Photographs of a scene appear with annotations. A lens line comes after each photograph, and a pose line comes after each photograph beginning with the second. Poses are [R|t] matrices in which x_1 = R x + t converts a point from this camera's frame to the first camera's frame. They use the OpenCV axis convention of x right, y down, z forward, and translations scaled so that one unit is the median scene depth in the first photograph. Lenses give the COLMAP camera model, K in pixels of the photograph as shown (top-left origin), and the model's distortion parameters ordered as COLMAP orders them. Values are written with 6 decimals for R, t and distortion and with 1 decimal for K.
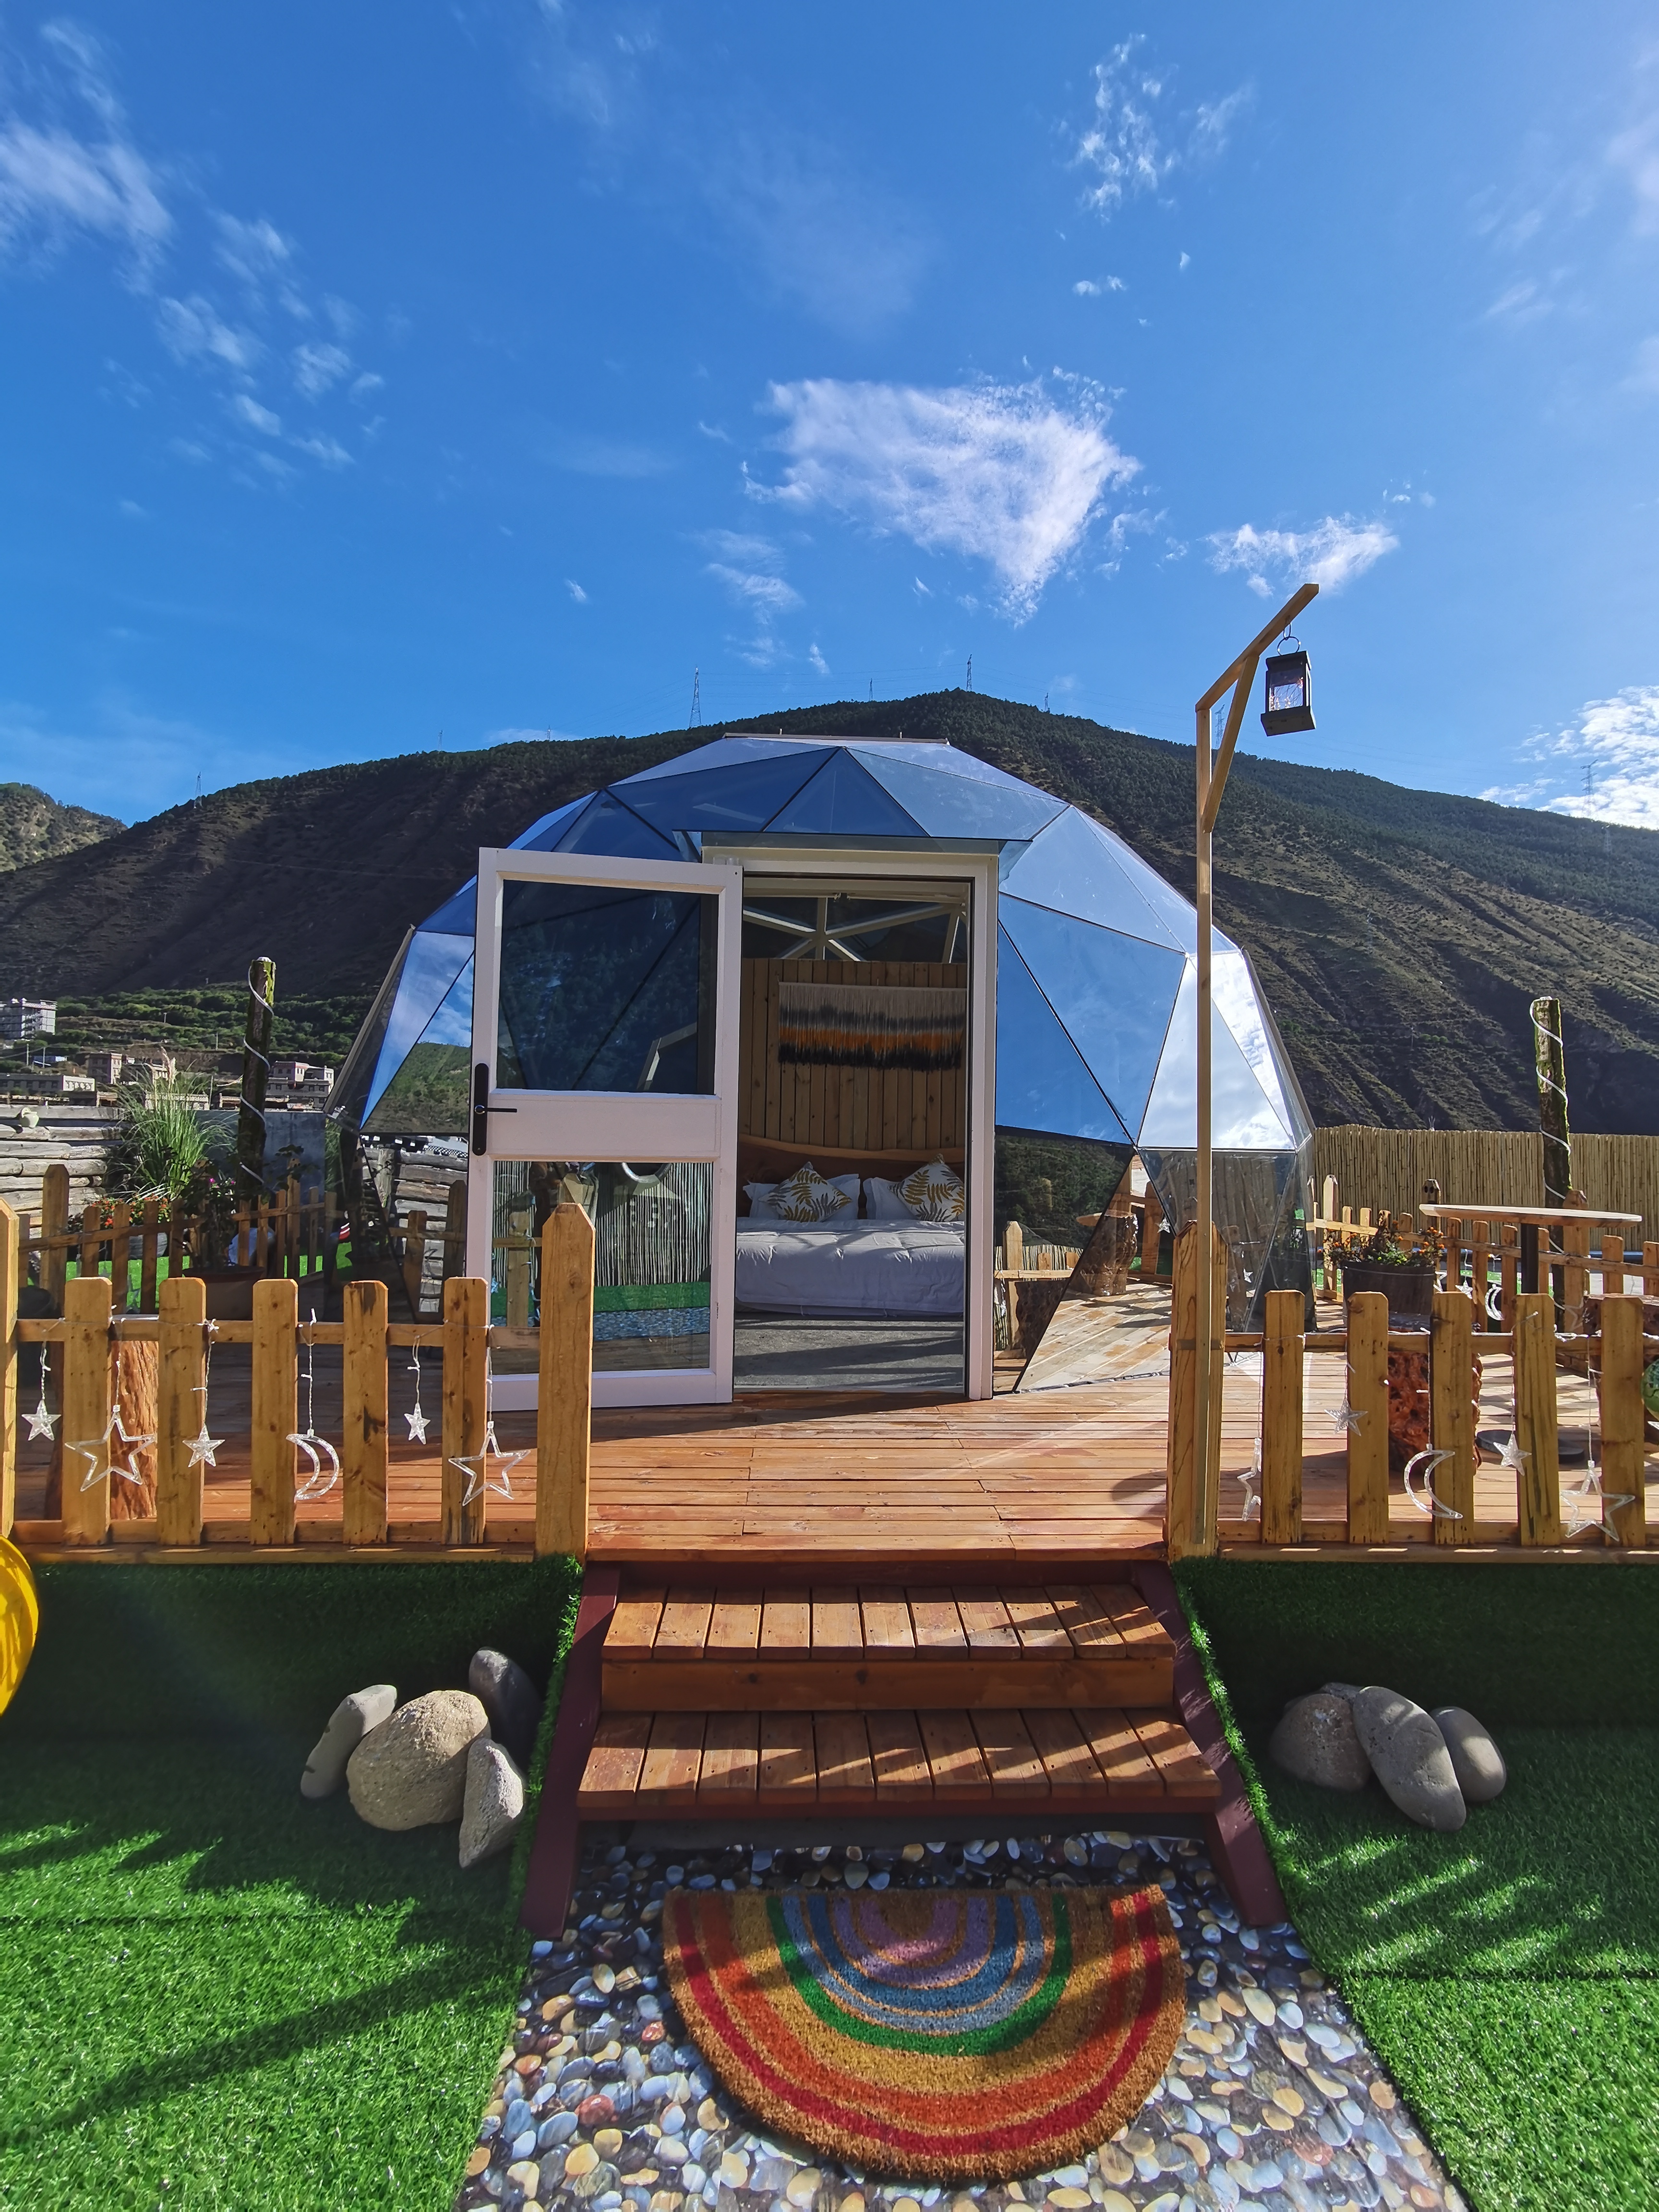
lens RADIAL K [[1074.0, 0, 829.5], [0, 1074.0, 1106.0], [0, 0, 1]] dist [-0.053837, 0.067374]
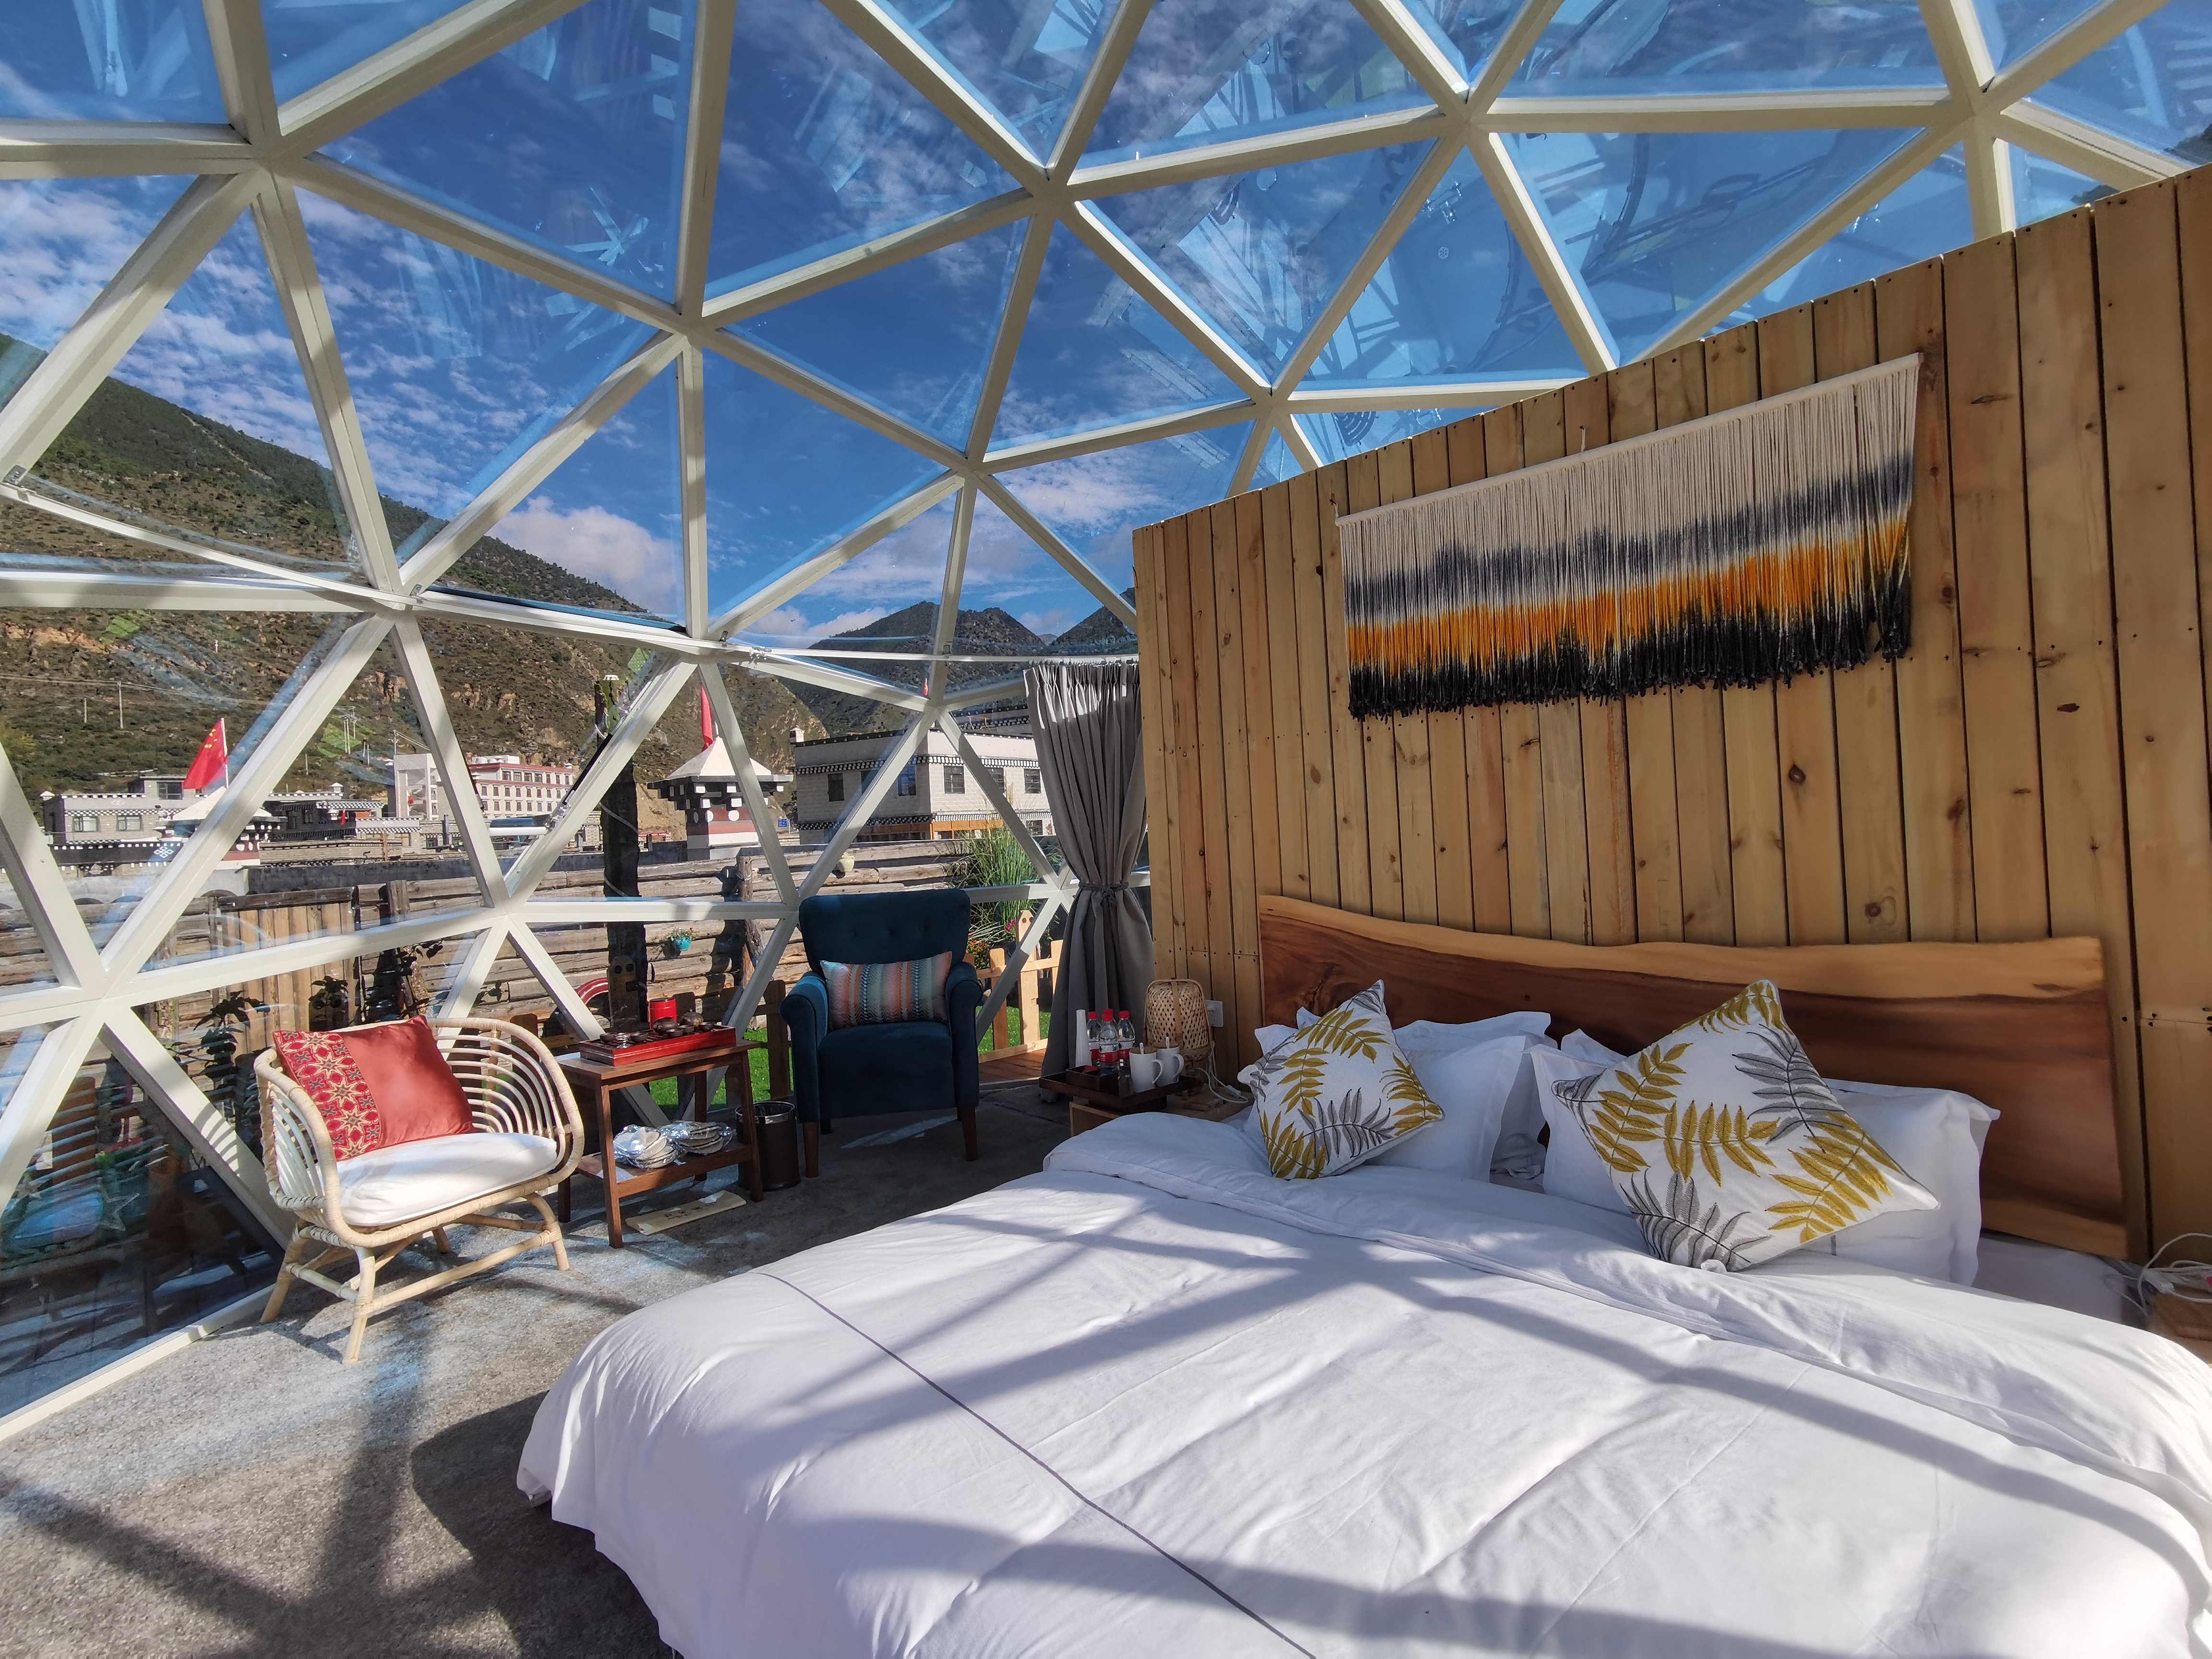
lens RADIAL K [[1074.0, 0, 1099.2], [0, 1074.0, 818.4], [0, 0, 1]] dist [-0.053837, 0.067374]
pose [[0.641848, -0.056274, -0.764765, 0.195399], [0.090193, 0.995921, 0.002414, -0.012681], [0.761510, -0.070526, 0.644305, 0.666085]]
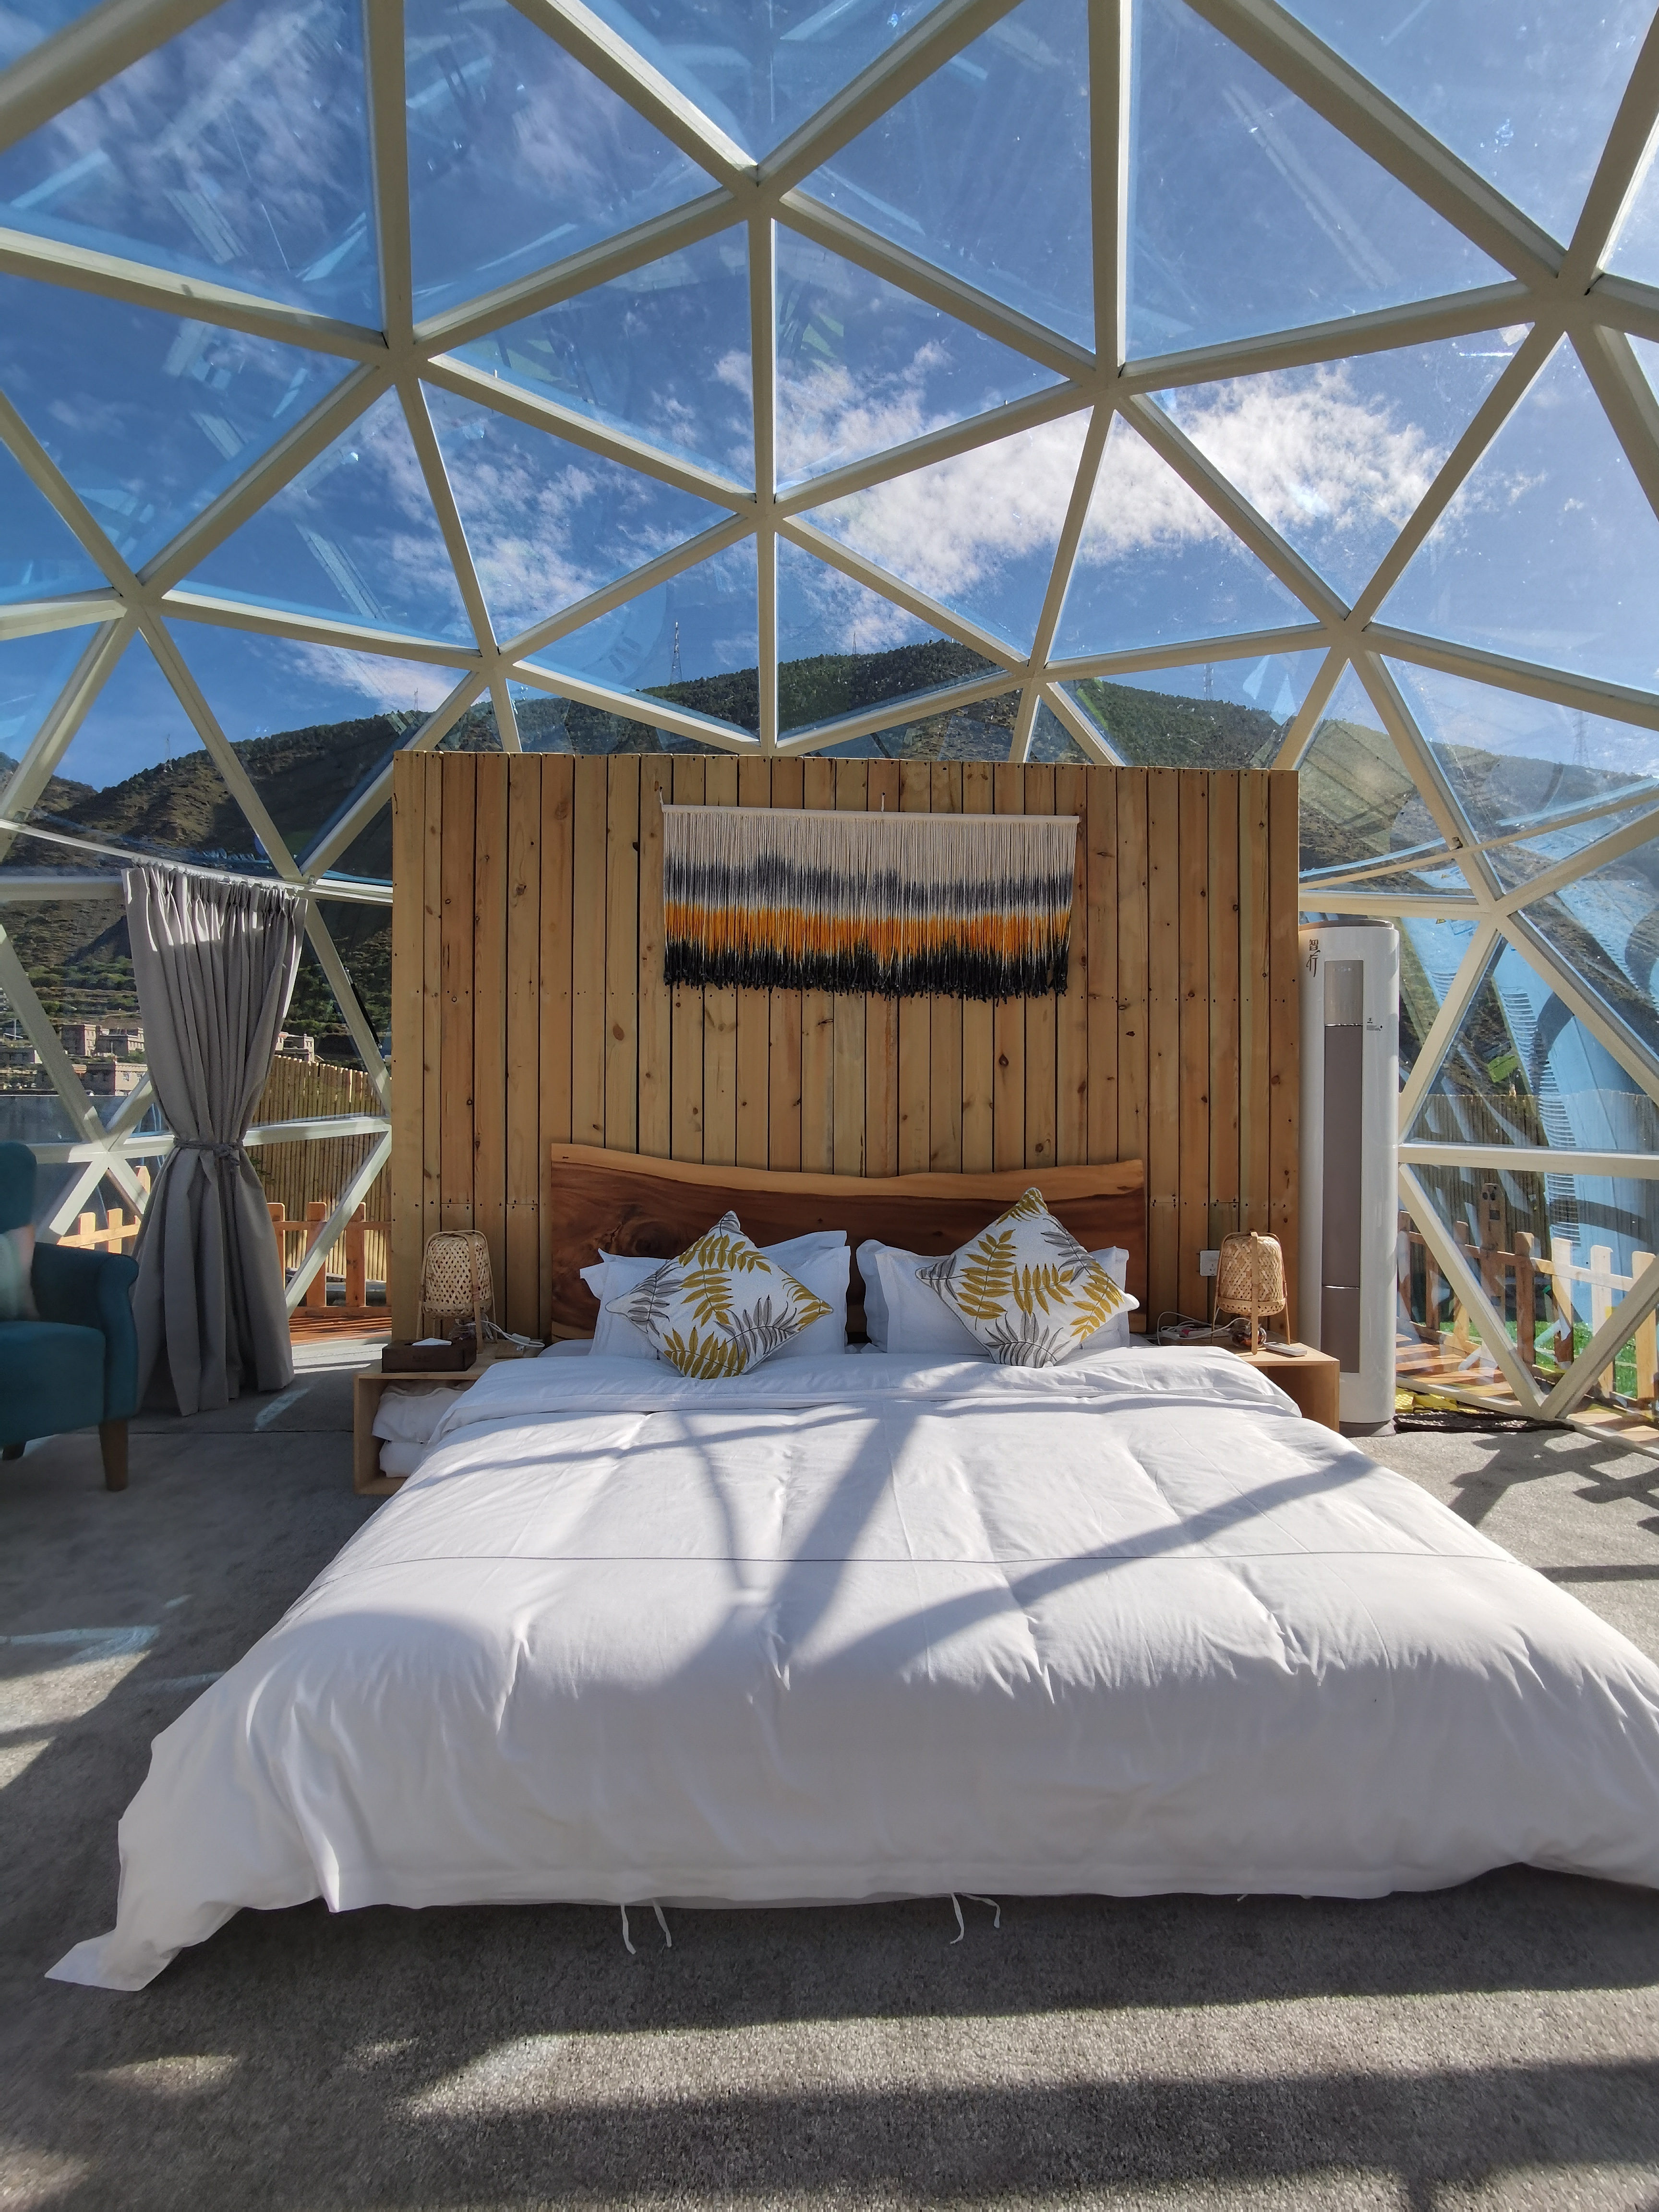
lens RADIAL K [[1074.0, 0, 829.5], [0, 1074.0, 1106.0], [0, 0, 1]] dist [-0.053837, 0.067374]
pose [[0.999840, -0.015317, 0.009286, 0.016551], [0.014966, 0.999212, 0.036768, -0.005231], [-0.009842, -0.036623, 0.999281, 0.548032]]
